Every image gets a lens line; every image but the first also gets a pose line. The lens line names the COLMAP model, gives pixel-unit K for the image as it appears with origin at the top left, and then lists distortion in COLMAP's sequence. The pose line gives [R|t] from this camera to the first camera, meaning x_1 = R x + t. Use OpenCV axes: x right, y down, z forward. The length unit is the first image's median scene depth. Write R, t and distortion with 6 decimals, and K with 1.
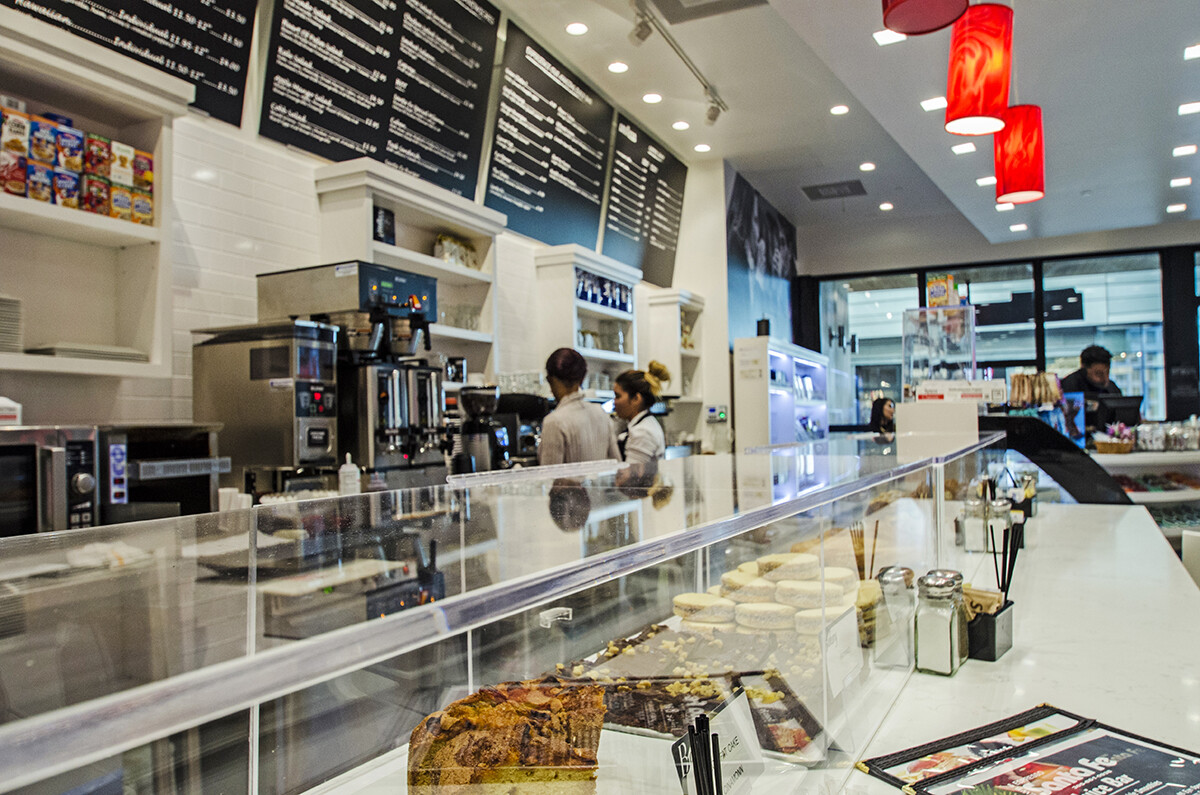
lens RADIAL K [[820.7, 0, 600.0], [0, 820.7, 397.5], [0, 0, 1]] dist [-0.039608, 0.000002]
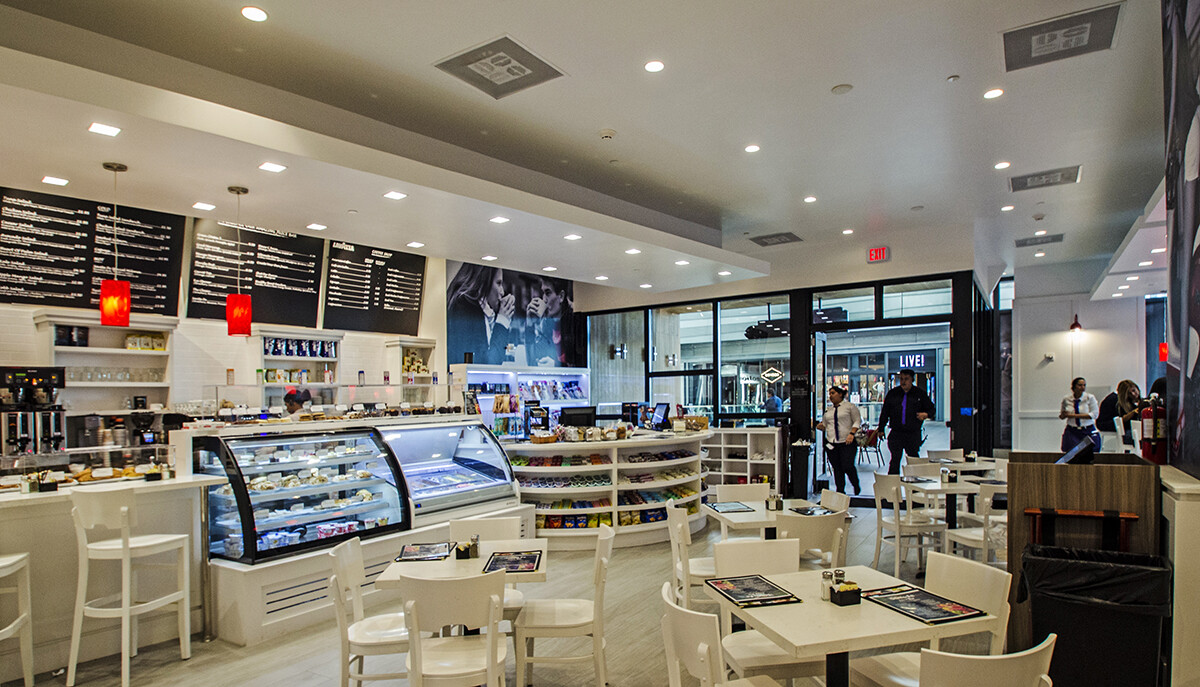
lens RADIAL K [[672.5, 0, 634.4], [0, 672.5, 381.4], [0, 0, 1]] dist [-0.005650, -0.017422]
pose [[0.994707, -0.015362, -0.101601, 0.823615], [0.015980, 0.999858, 0.005269, -0.053604], [0.101506, -0.006865, 0.994811, -0.320603]]
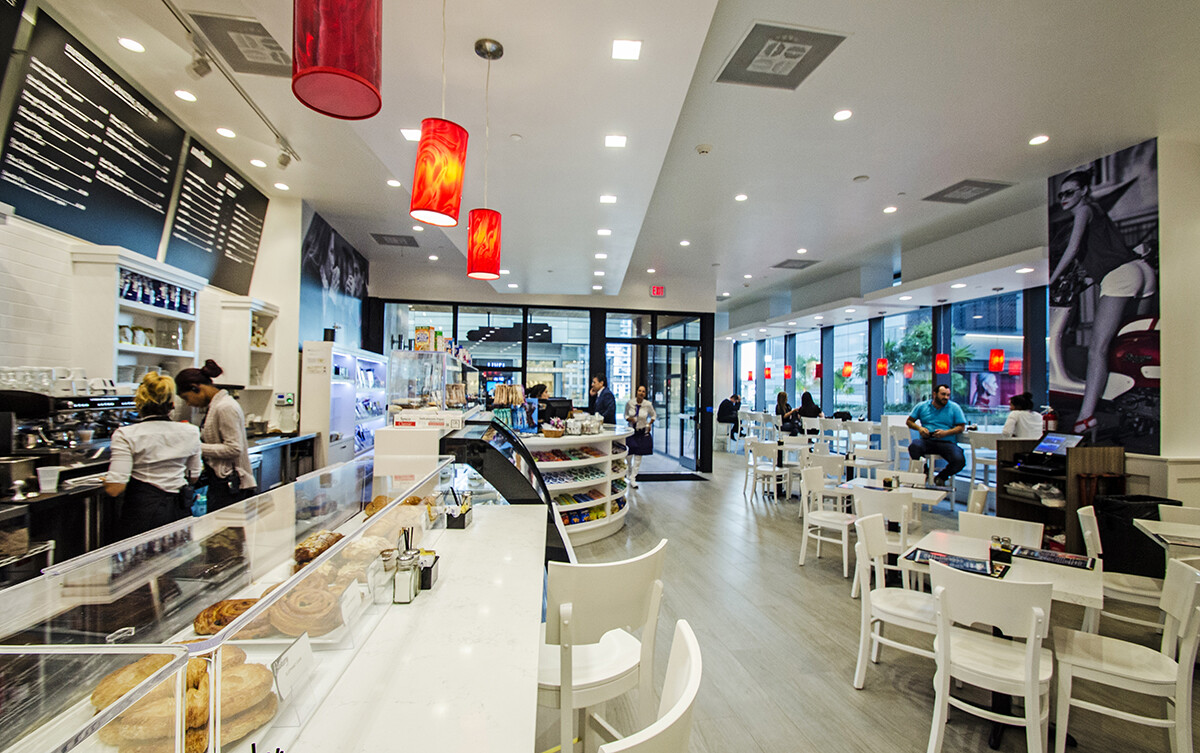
lens RADIAL K [[534.7, 0, 600.0], [0, 534.7, 376.5], [0, 0, 1]] dist [0.002242, -0.009968]
pose [[0.812515, 0.045454, 0.581165, 0.073845], [-0.045667, 0.998855, -0.014276, -0.033761], [-0.581148, -0.014941, 0.813660, 0.067314]]
